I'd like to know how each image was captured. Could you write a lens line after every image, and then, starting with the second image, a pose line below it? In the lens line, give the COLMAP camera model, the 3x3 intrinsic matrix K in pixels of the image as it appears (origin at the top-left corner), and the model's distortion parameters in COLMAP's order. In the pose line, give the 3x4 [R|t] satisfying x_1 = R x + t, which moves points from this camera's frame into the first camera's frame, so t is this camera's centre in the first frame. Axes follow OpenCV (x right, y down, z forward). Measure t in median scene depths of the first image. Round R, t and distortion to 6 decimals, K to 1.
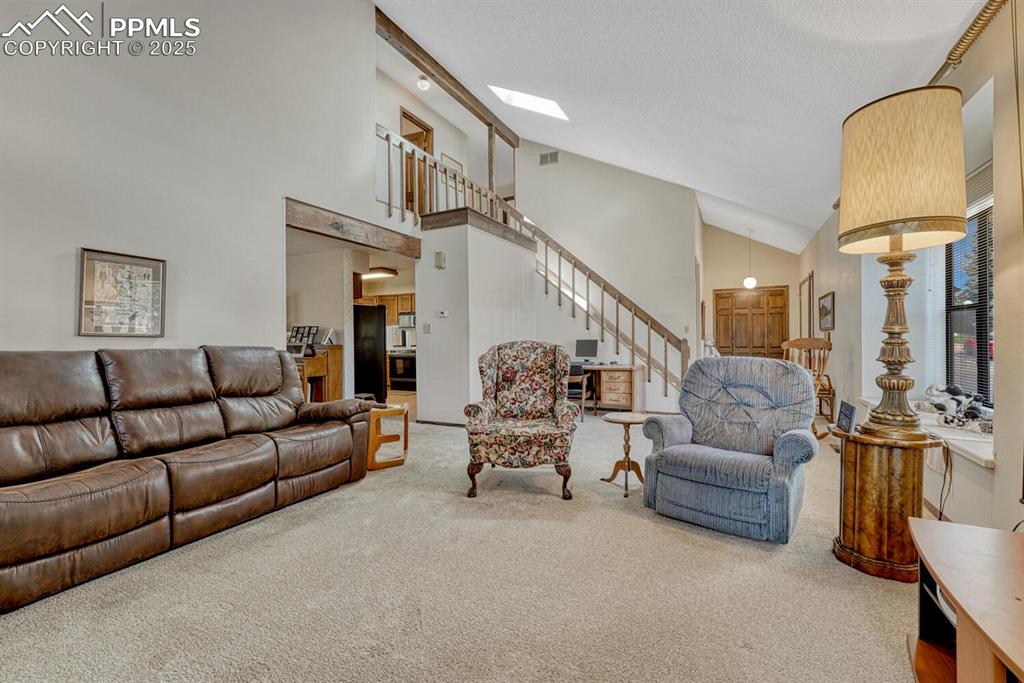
lens RADIAL K [[429.9, 0, 515.0], [0, 429.9, 341.1], [0, 0, 1]] dist [0.004588, 0.000353]
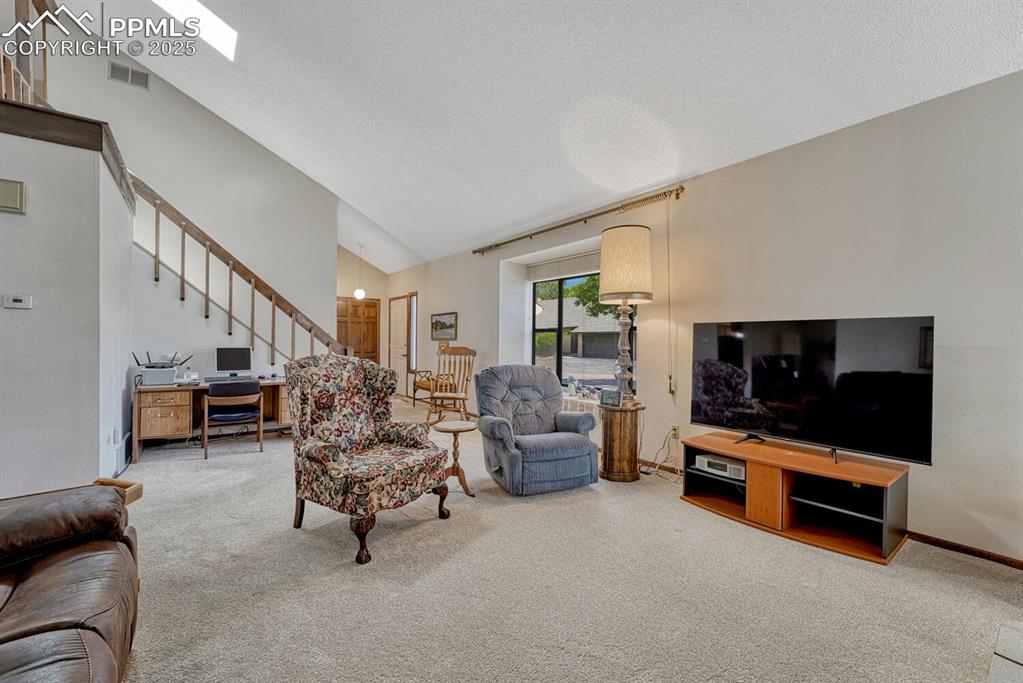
lens RADIAL K [[429.4, 0, 515.6], [0, 429.4, 342.2], [0, 0, 1]] dist [0.004588, 0.000353]
pose [[0.433387, 0.003608, 0.901201, -0.576596], [-0.005781, 0.999983, -0.001223, -0.028129], [-0.901189, -0.004680, 0.433400, 0.357228]]
